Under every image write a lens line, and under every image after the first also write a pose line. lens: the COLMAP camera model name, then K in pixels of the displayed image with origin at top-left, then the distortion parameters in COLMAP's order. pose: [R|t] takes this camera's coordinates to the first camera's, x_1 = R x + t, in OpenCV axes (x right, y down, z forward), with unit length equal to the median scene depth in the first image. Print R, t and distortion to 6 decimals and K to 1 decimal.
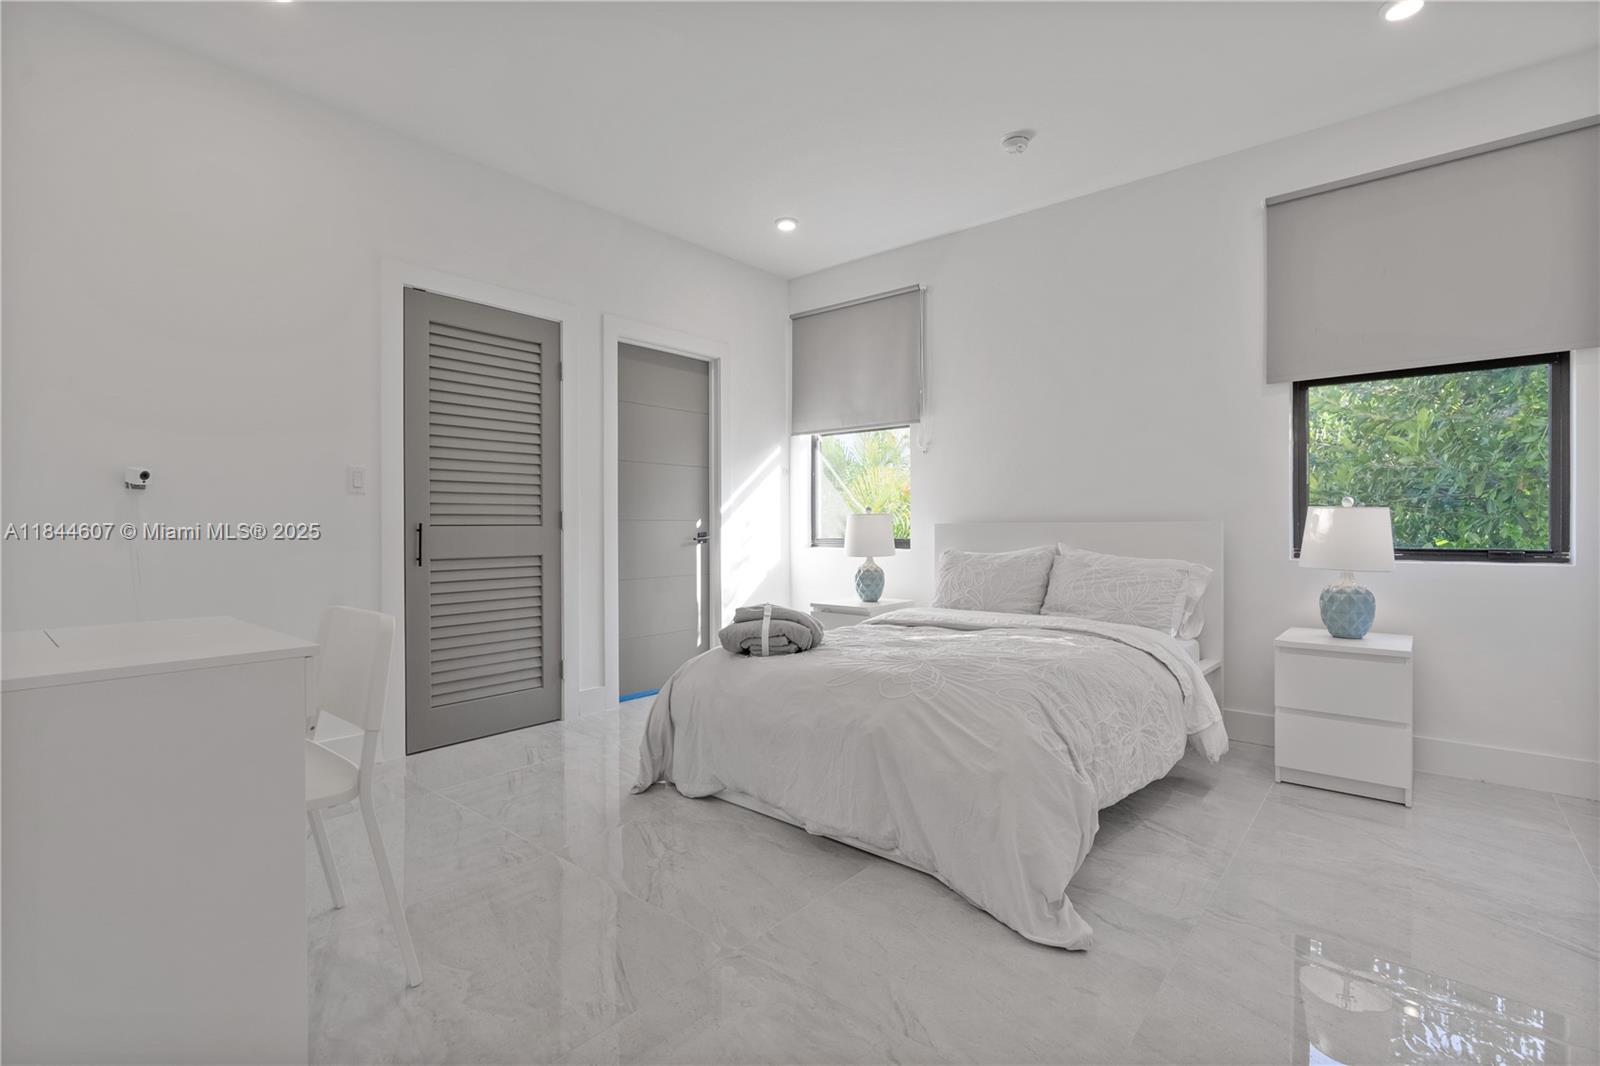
lens RADIAL K [[734.6, 0, 806.0], [0, 734.6, 531.9], [0, 0, 1]] dist [0.011161, 0.000437]
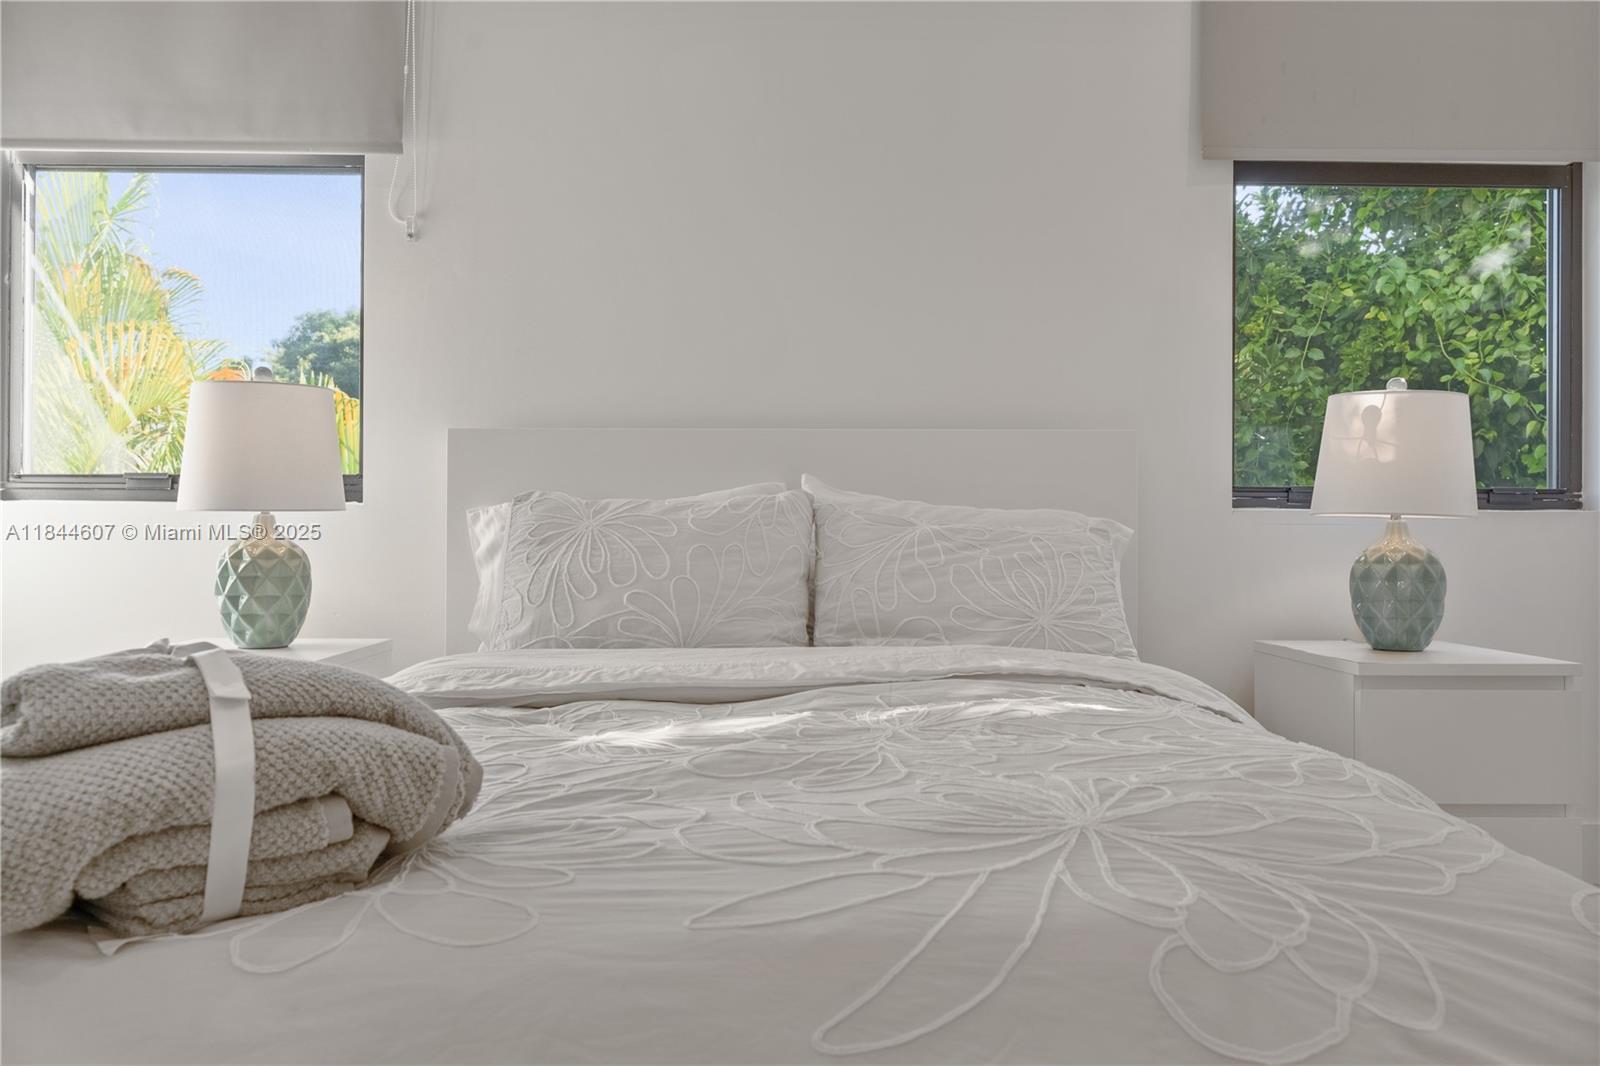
lens RADIAL K [[1209.6, 0, 801.3], [0, 1209.6, 521.1], [0, 0, 1]] dist [-0.000232, 0.000414]
pose [[0.748483, 0.014699, 0.662991, -0.139183], [-0.002390, 0.999808, -0.019468, 0.069546], [-0.663150, 0.012987, 0.748374, 0.632289]]
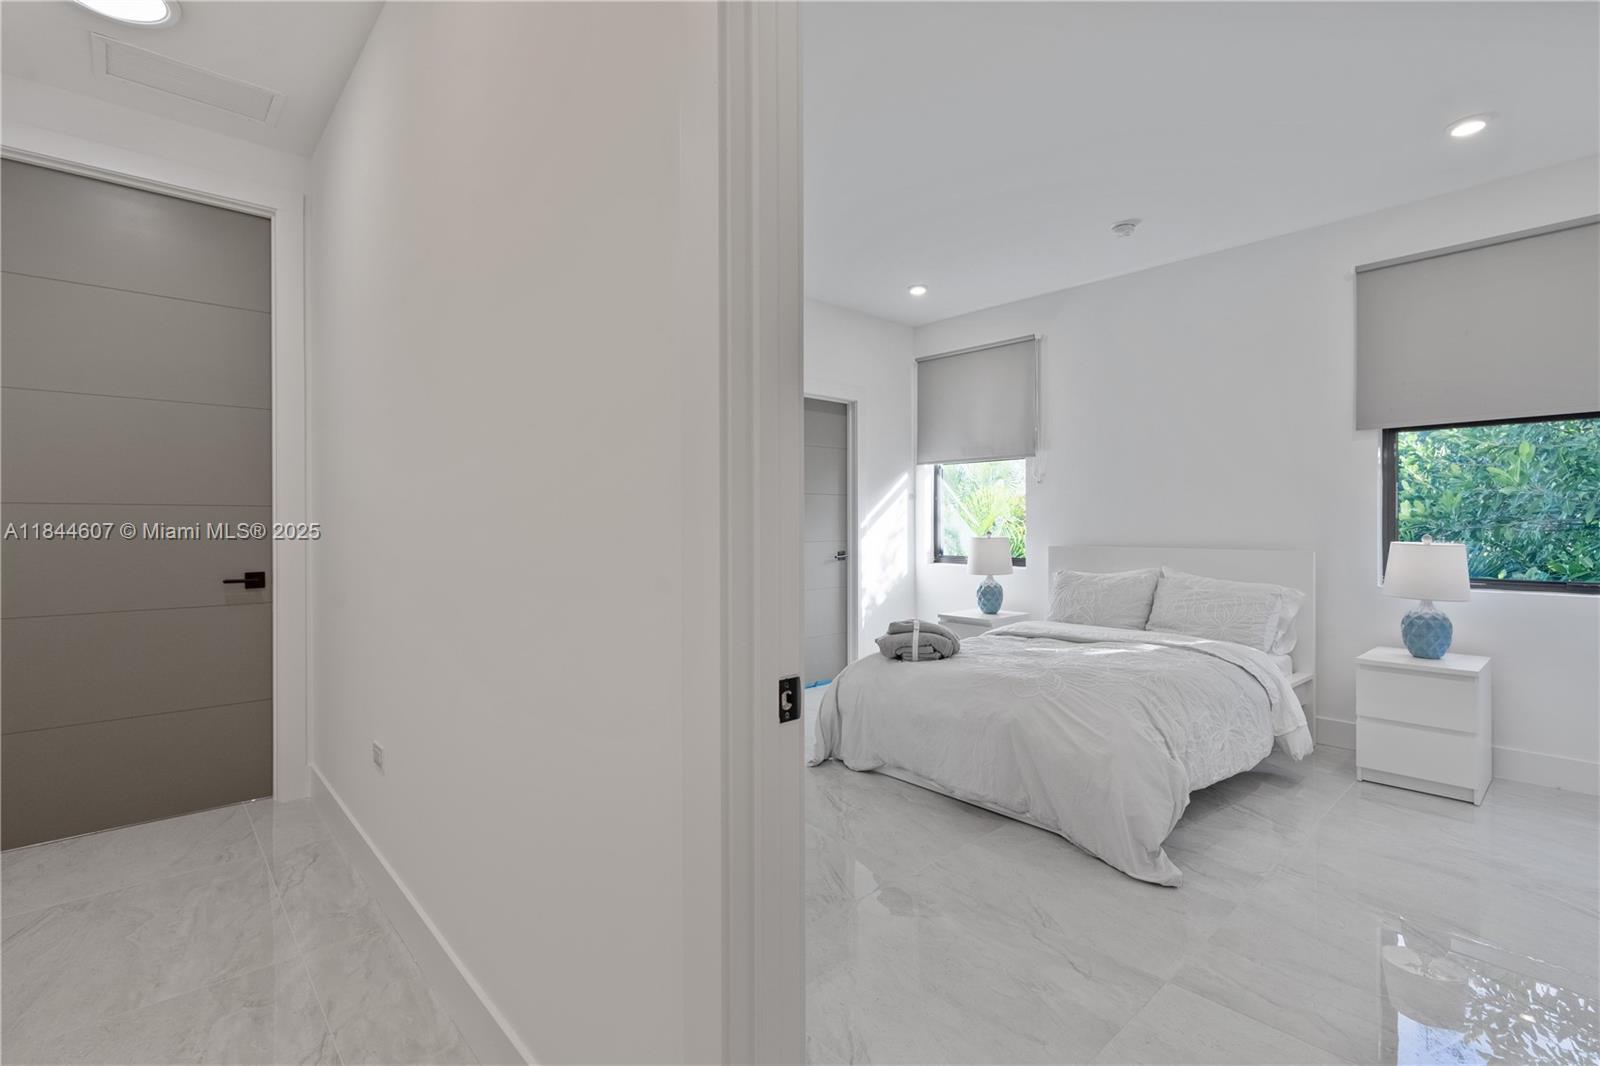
lens RADIAL K [[734.6, 0, 808.8], [0, 734.6, 528.2], [0, 0, 1]] dist [0.011161, 0.000437]
pose [[0.991969, 0.001401, -0.126475, -0.071922], [-0.001604, 0.999998, -0.001500, -0.053595], [0.126473, 0.001691, 0.991969, -0.257508]]
